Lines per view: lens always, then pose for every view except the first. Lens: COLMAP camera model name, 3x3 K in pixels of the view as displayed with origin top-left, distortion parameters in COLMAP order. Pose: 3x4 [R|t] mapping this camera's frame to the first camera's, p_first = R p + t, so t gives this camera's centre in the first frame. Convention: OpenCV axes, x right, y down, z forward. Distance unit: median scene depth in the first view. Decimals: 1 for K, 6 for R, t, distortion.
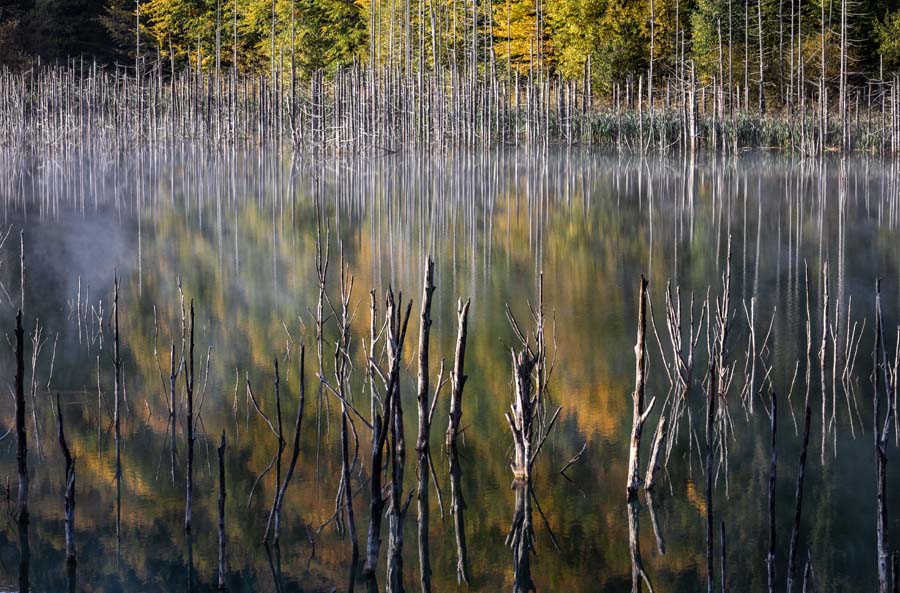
lens RADIAL K [[2872.6, 0, 451.5], [0, 2872.6, 299.9], [0, 0, 1]] dist [-0.016142, 0.000000]
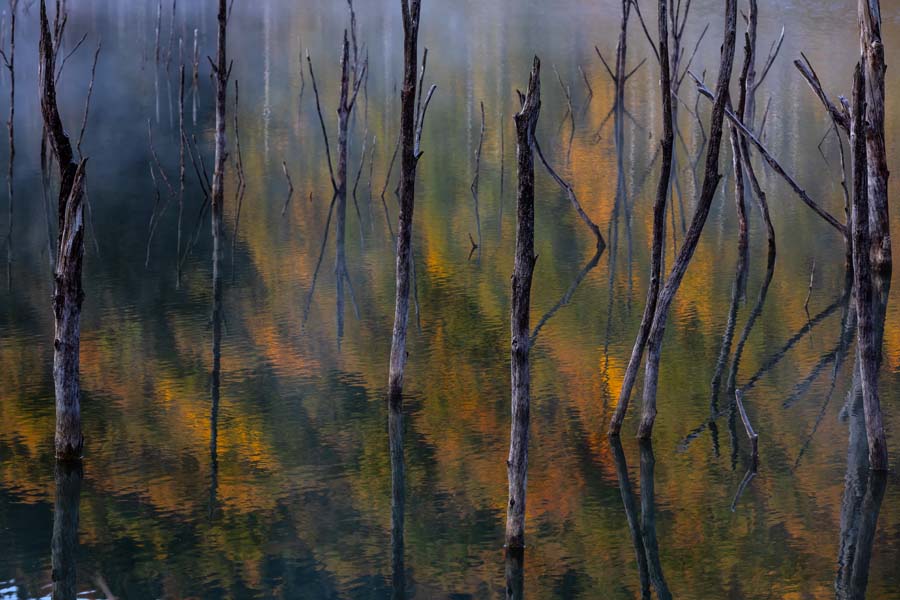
lens RADIAL K [[3779.3, 0, 450.4], [0, 3779.3, 296.5], [0, 0, 1]] dist [-0.163298, 0.000000]
pose [[0.997877, 0.030354, -0.057622, -0.013776], [-0.029407, 0.999419, 0.017209, 0.014053], [0.058111, -0.015478, 0.998190, 0.124563]]
